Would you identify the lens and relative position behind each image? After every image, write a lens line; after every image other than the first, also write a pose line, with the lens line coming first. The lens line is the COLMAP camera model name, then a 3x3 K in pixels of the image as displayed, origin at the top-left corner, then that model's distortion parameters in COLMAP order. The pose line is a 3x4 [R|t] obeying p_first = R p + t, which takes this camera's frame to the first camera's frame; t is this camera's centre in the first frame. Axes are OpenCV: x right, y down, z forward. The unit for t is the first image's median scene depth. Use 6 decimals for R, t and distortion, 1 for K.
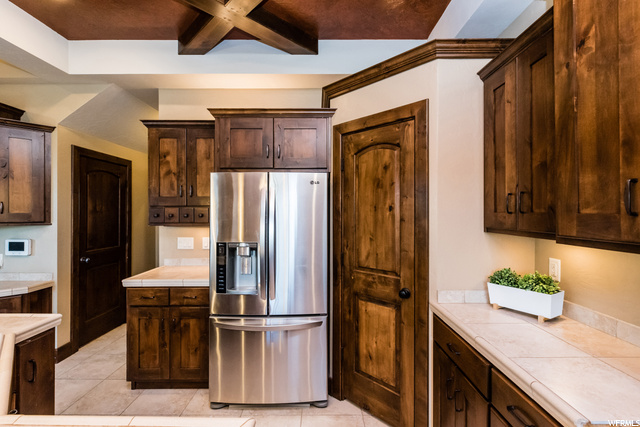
lens RADIAL K [[289.4, 0, 254.9], [0, 289.4, 213.3], [0, 0, 1]] dist [-0.000271, -0.000008]
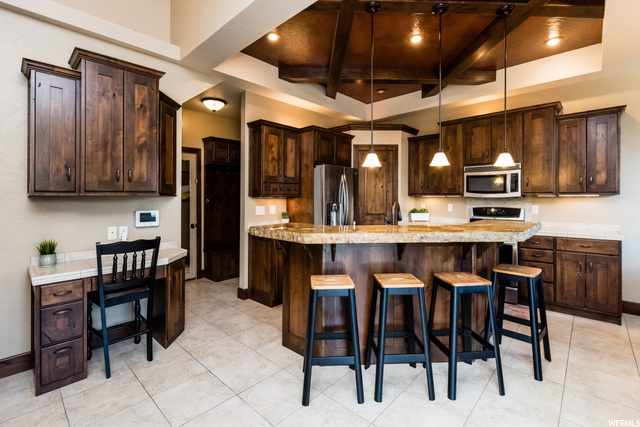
lens RADIAL K [[321.0, 0, 333.0], [0, 321.0, 197.6], [0, 0, 1]] dist [0.000864, -0.000061]
pose [[0.612439, -0.002653, 0.790514, -1.369052], [0.004204, 0.999991, 0.000099, 0.051228], [-0.790507, 0.003263, 0.612444, -0.201333]]
